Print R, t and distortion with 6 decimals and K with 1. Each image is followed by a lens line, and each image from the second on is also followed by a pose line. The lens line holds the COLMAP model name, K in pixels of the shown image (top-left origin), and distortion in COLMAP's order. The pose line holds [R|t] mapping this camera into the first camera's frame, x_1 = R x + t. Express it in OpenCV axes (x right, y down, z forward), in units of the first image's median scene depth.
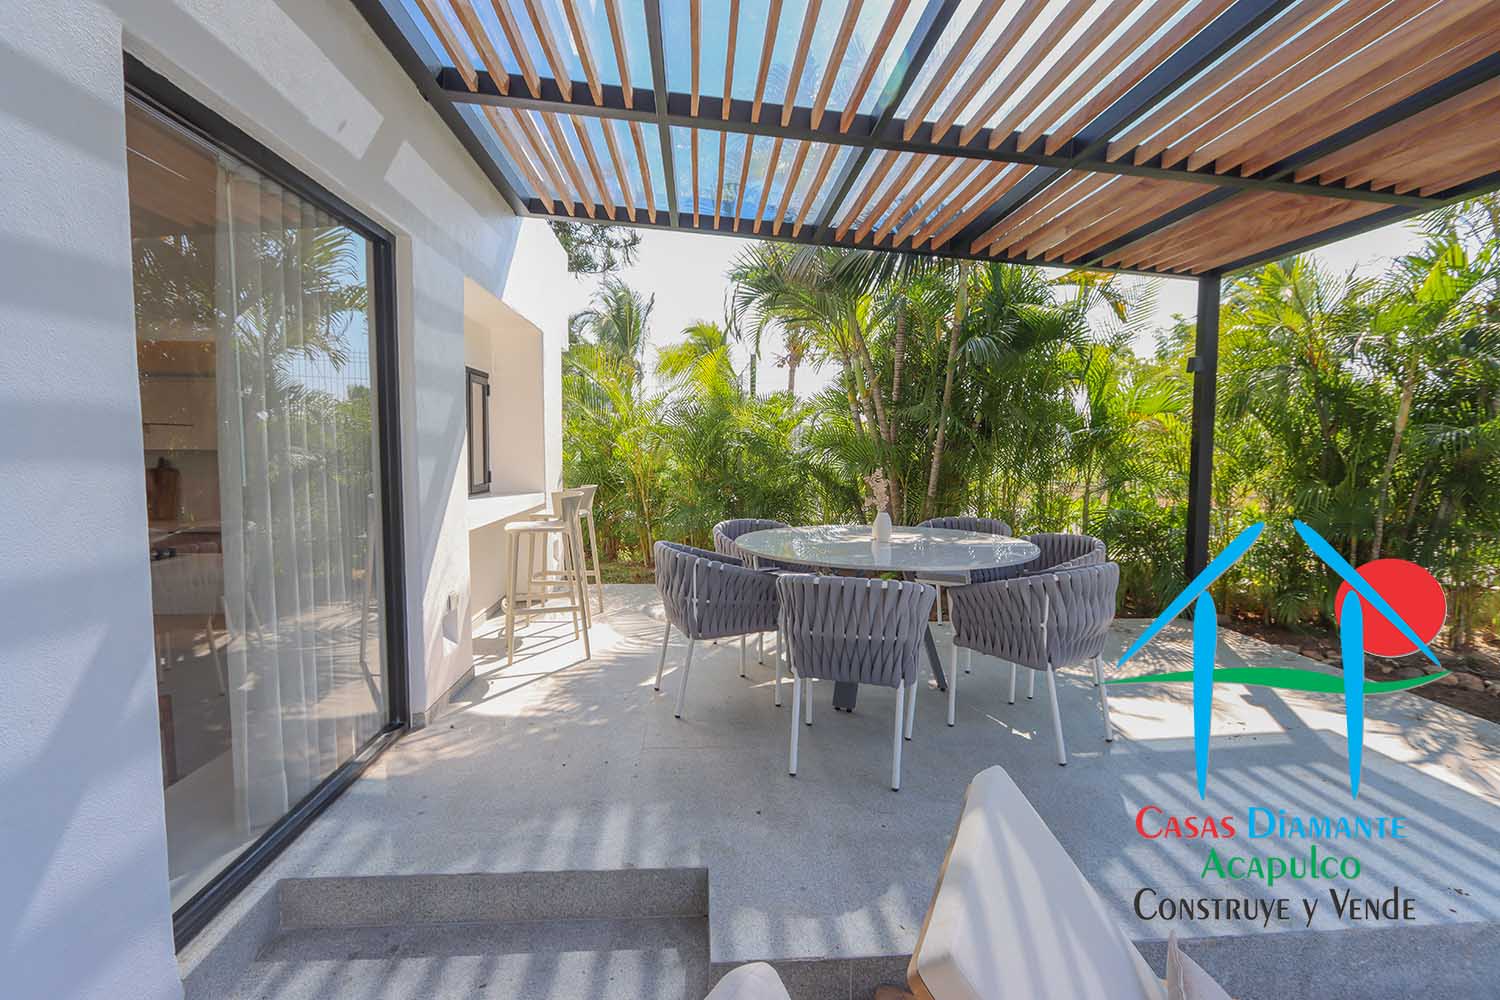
lens RADIAL K [[684.1, 0, 755.5], [0, 684.1, 495.4], [0, 0, 1]] dist [-0.015851, -0.000741]
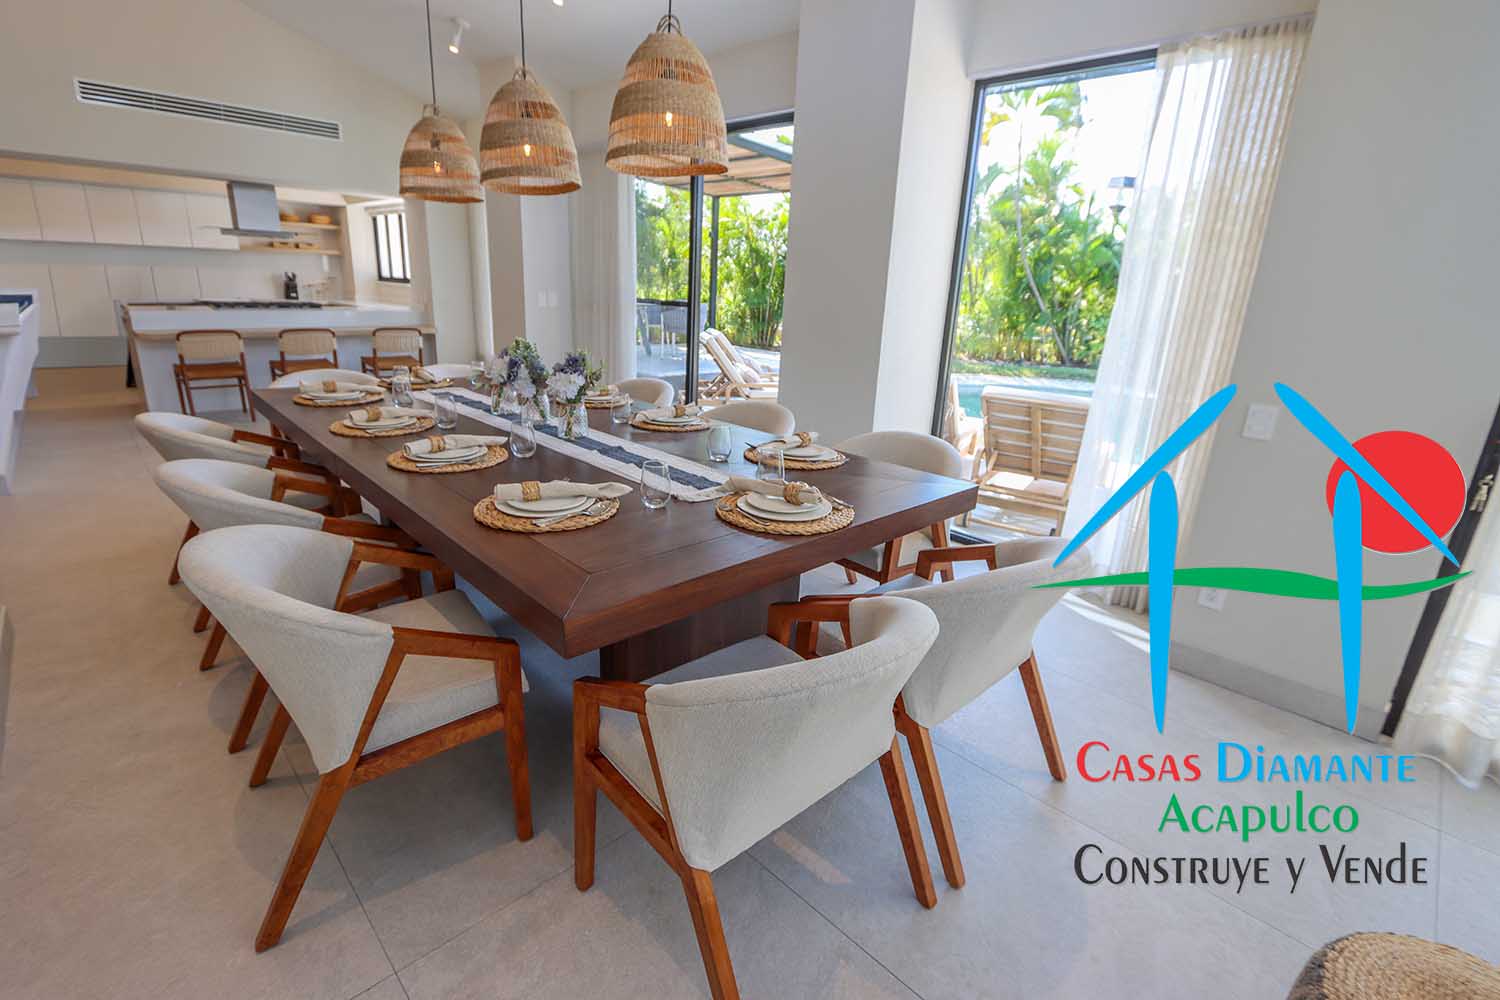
lens RADIAL K [[684.1, 0, 745.4], [0, 684.1, 489.4], [0, 0, 1]] dist [-0.015851, -0.000741]
pose [[0.761968, -0.151172, 0.629724, -0.925145], [0.001444, 0.972768, 0.231777, 0.126696], [-0.647613, -0.175697, 0.741436, -1.039847]]
